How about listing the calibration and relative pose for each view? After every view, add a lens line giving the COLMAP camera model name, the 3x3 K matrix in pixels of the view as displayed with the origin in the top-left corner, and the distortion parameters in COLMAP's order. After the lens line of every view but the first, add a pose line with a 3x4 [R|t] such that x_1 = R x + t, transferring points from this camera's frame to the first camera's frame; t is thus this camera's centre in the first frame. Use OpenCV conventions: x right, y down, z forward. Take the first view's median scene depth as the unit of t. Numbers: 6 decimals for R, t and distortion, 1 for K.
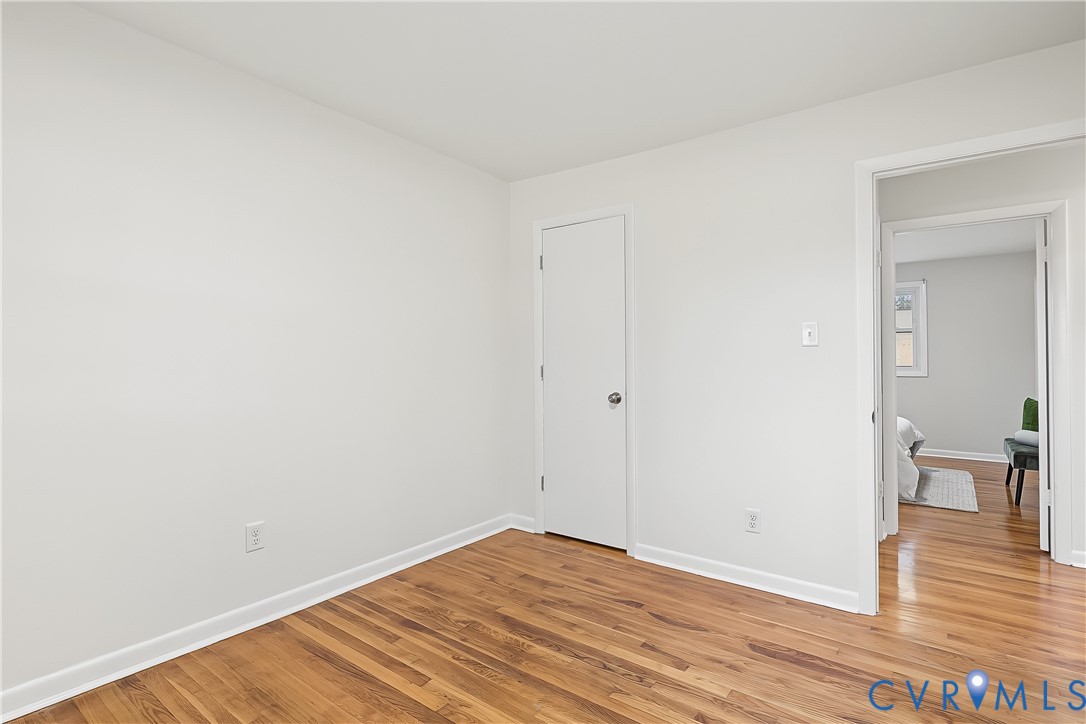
lens RADIAL K [[513.0, 0, 542.6], [0, 513.0, 357.7], [0, 0, 1]] dist [0.000440, 0.000398]
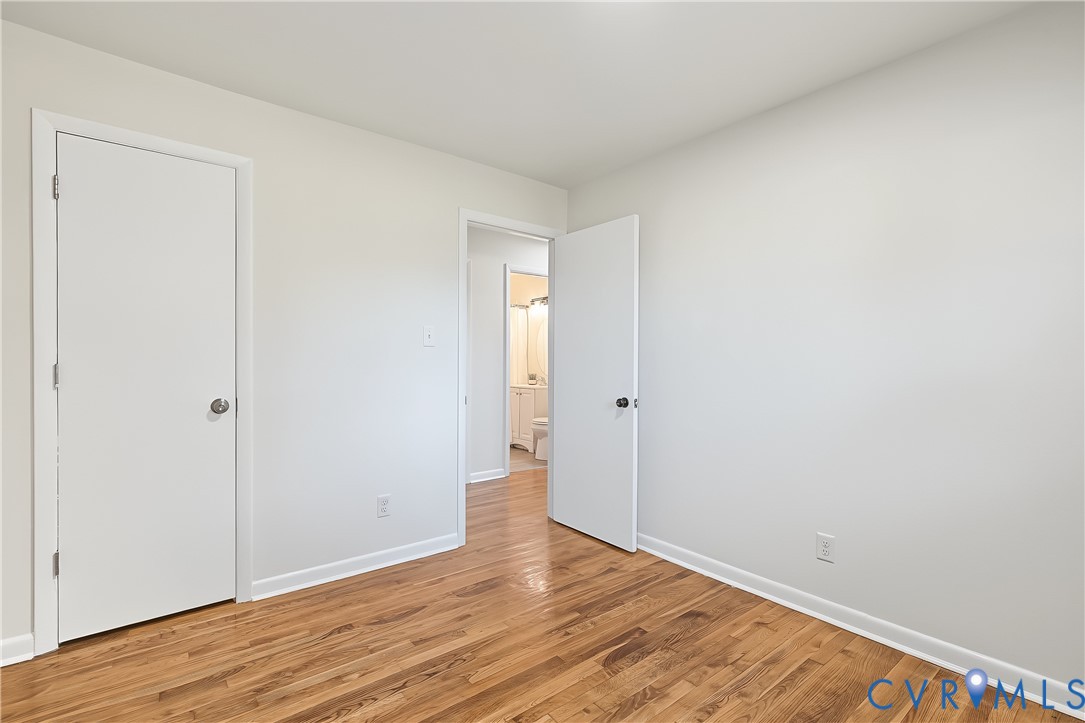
lens RADIAL K [[512.6, 0, 542.3], [0, 512.6, 363.5], [0, 0, 1]] dist [0.000440, 0.000398]
pose [[0.255483, -0.007088, 0.966788, -0.567879], [-0.009941, 0.999901, 0.009957, 0.004373], [-0.966762, -0.012154, 0.255387, 0.420284]]
